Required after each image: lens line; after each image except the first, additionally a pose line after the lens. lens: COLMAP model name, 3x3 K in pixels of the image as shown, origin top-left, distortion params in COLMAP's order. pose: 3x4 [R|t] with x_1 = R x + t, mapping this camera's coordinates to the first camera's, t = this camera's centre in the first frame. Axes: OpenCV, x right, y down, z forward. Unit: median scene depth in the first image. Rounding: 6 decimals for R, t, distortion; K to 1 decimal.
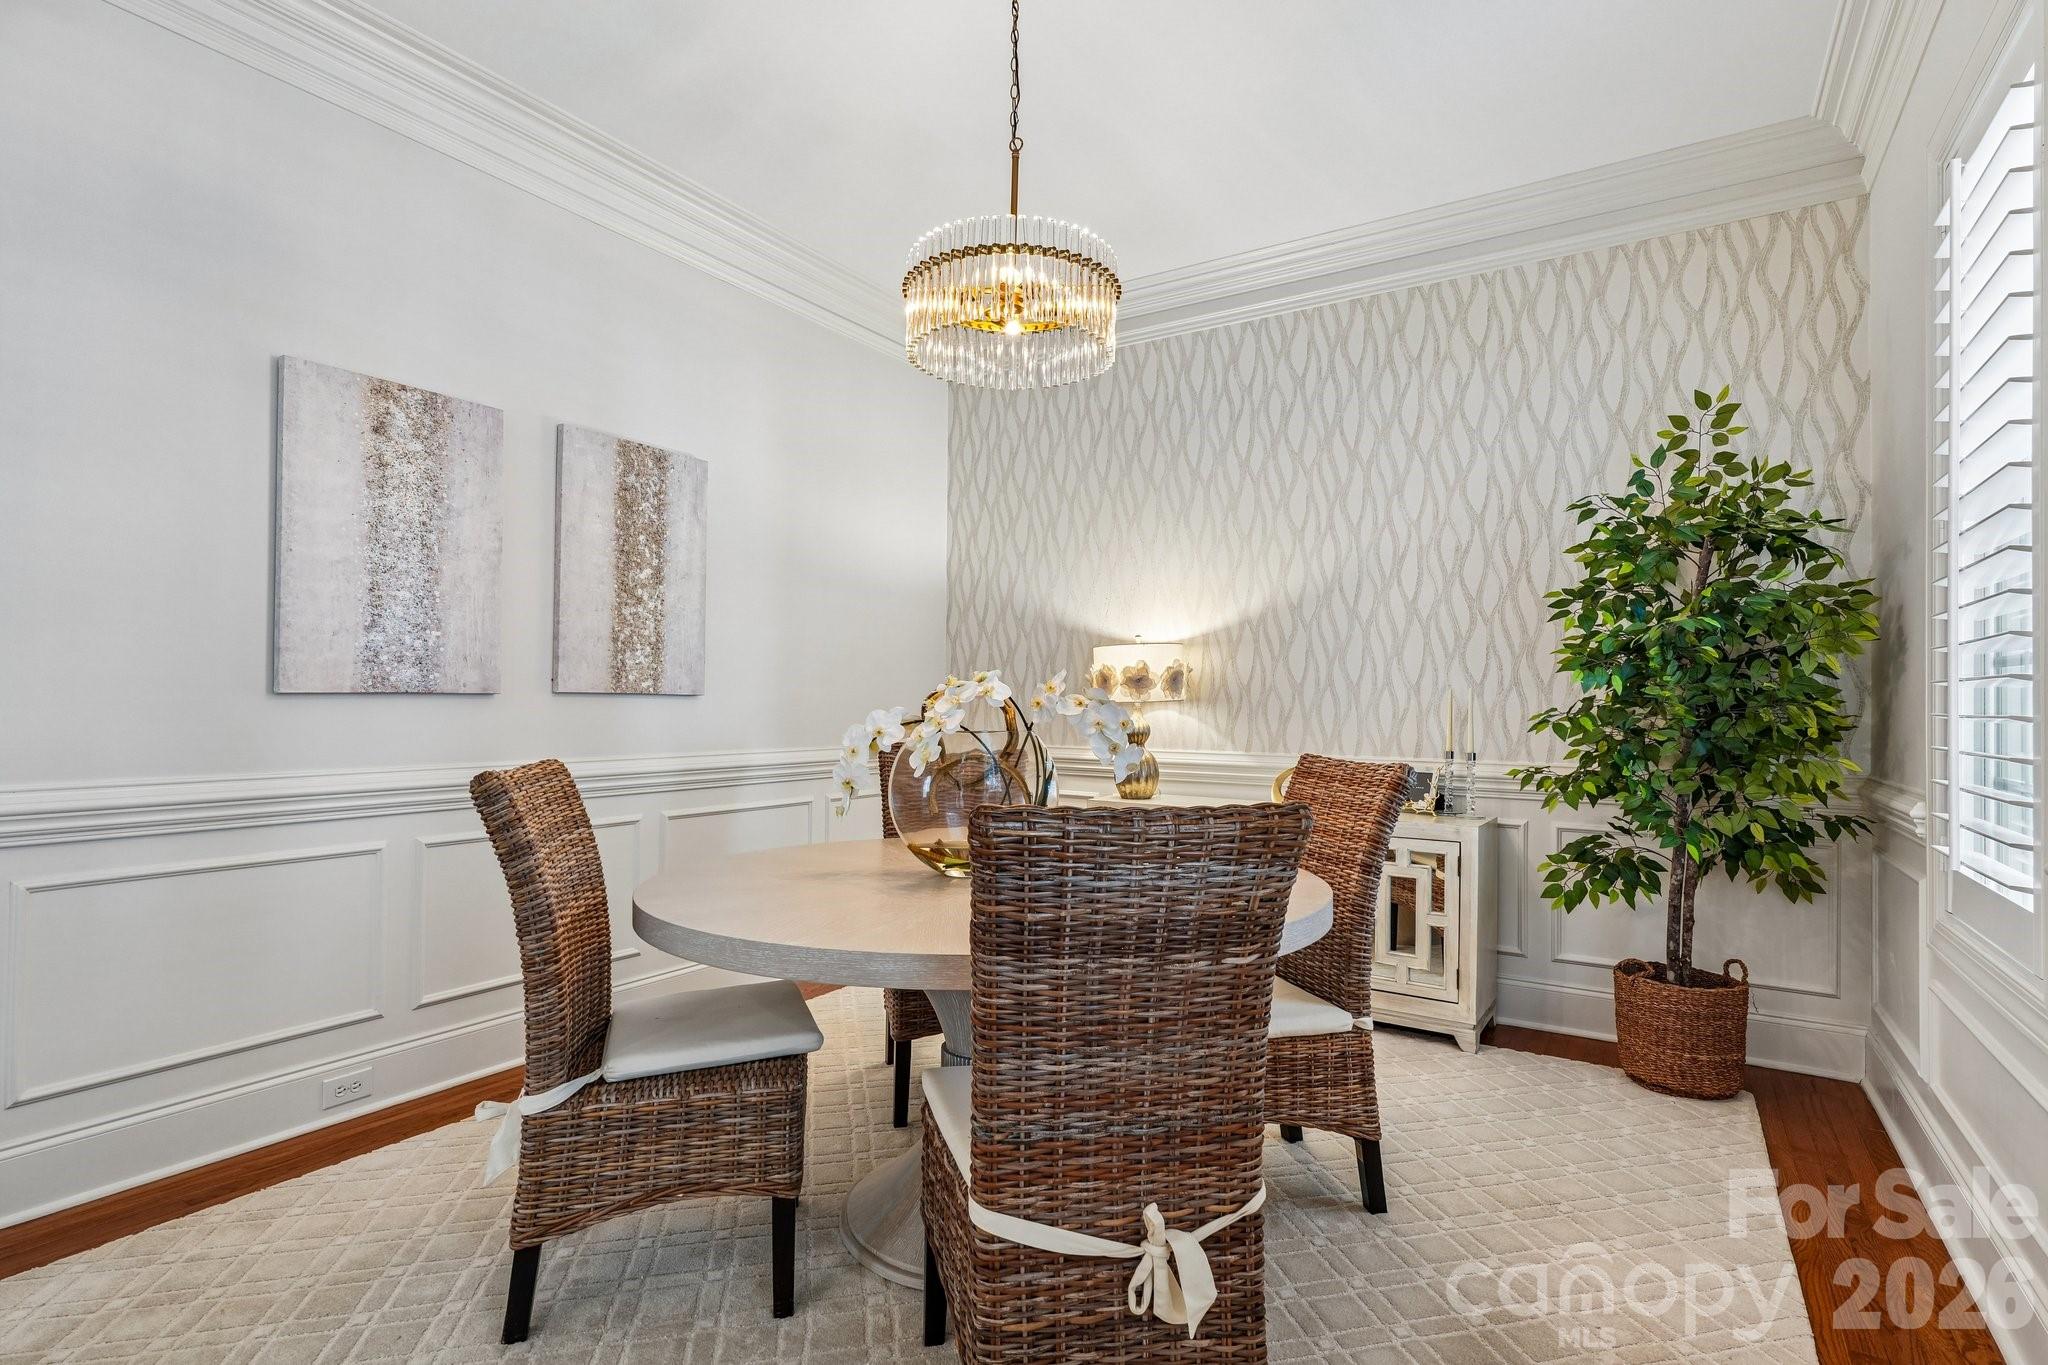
lens RADIAL K [[1008.2, 0, 1023.5], [0, 1008.2, 682.6], [0, 0, 1]] dist [0.001917, -0.000709]
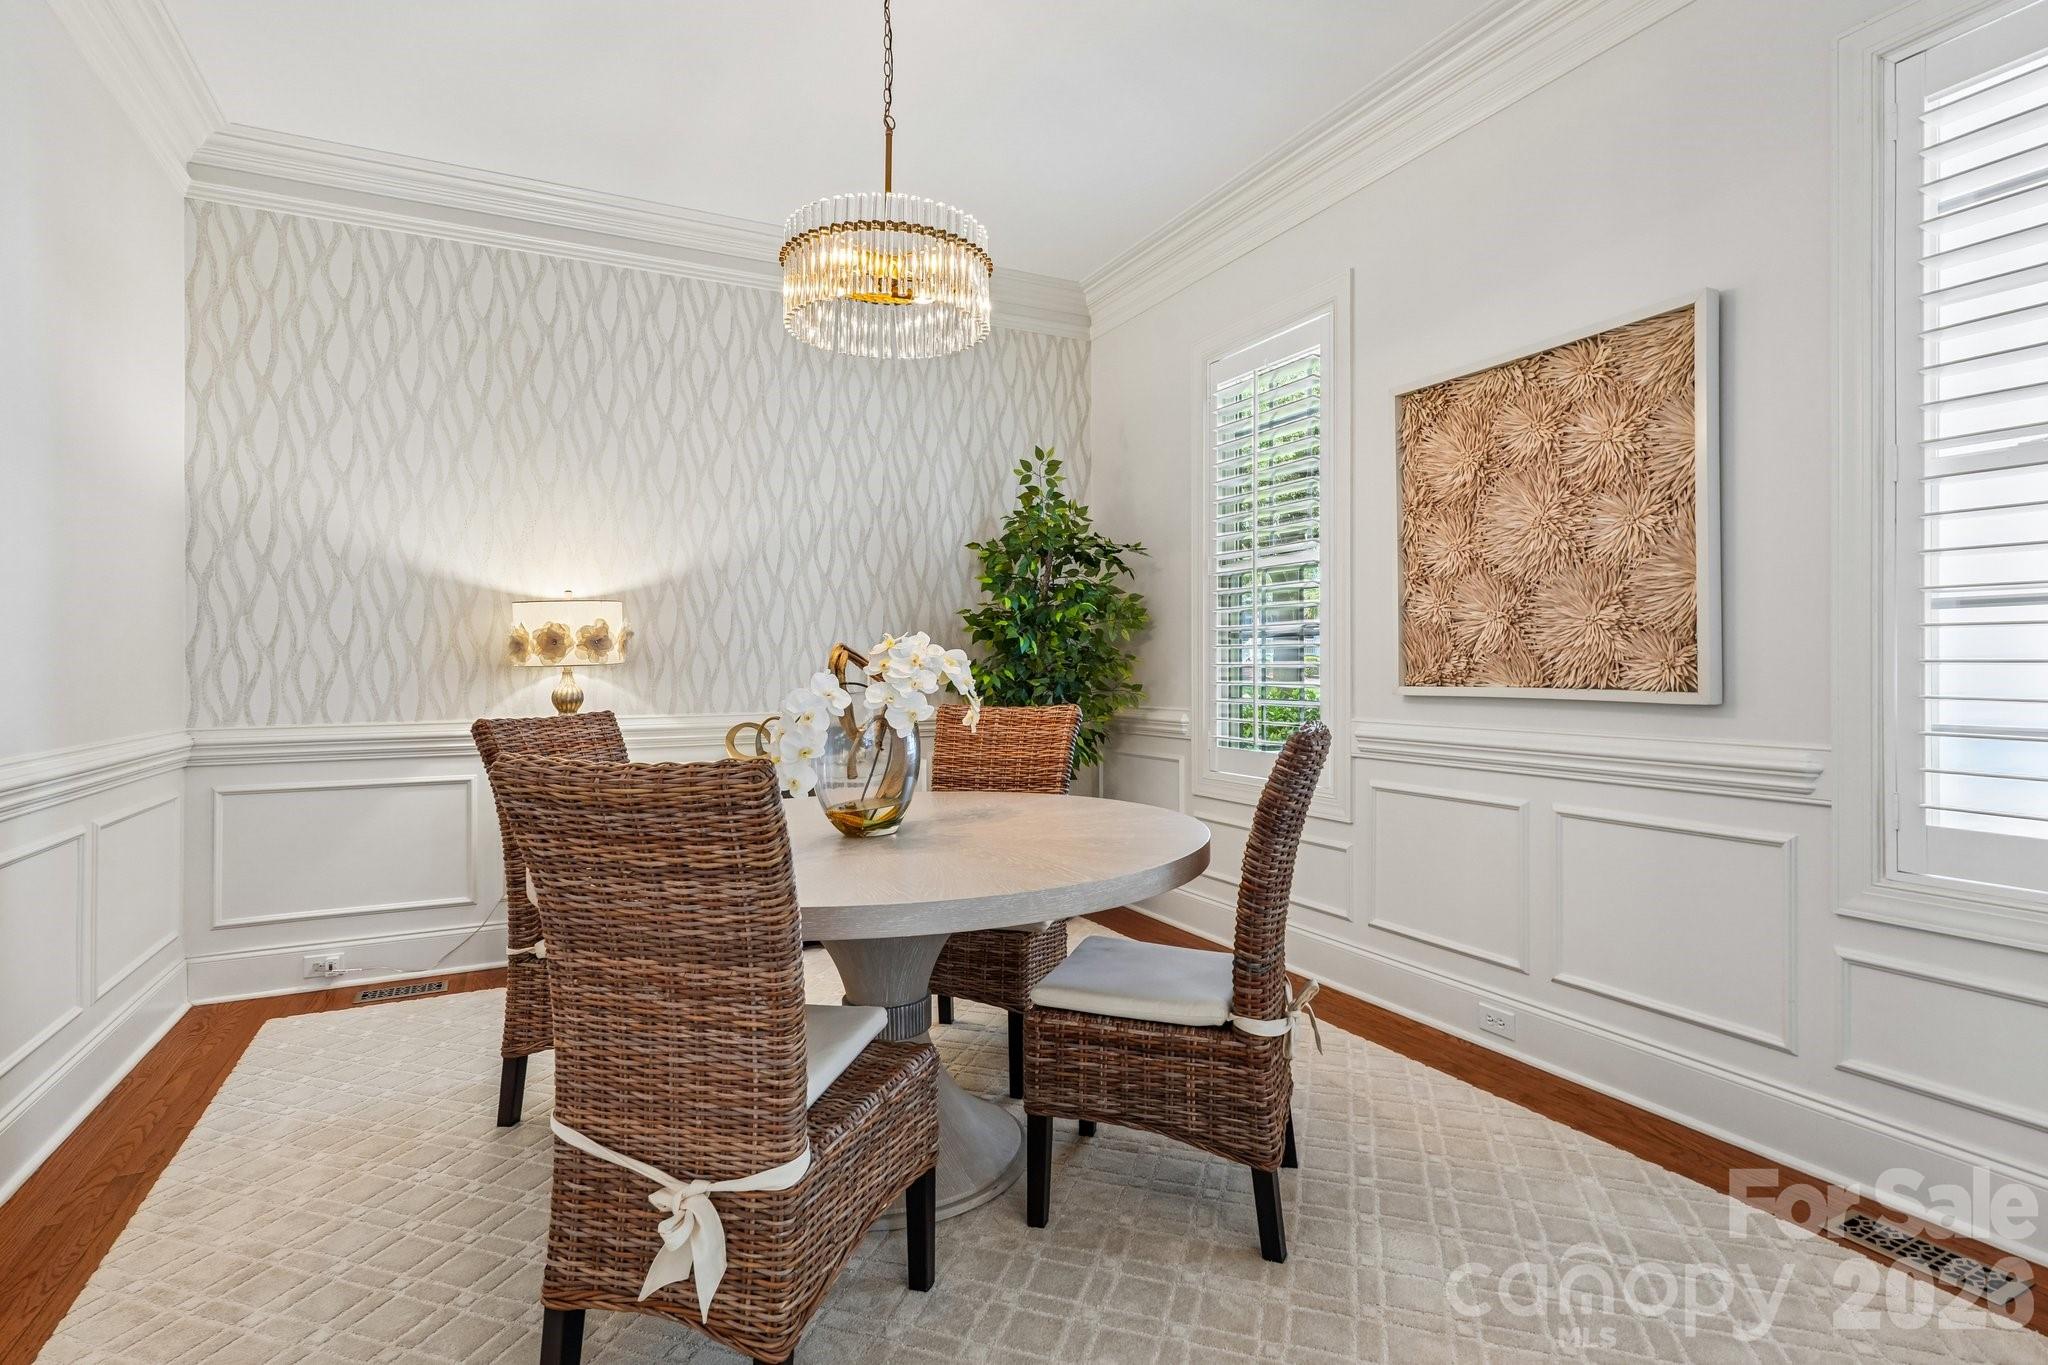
lens RADIAL K [[948.3, 0, 966.1], [0, 948.3, 666.6], [0, 0, 1]] dist [-0.004721, -0.000167]
pose [[0.535557, -0.014715, 0.844371, -0.415461], [-0.004446, 0.999785, 0.020244, 0.002183], [-0.844487, -0.014596, 0.535377, 0.264210]]
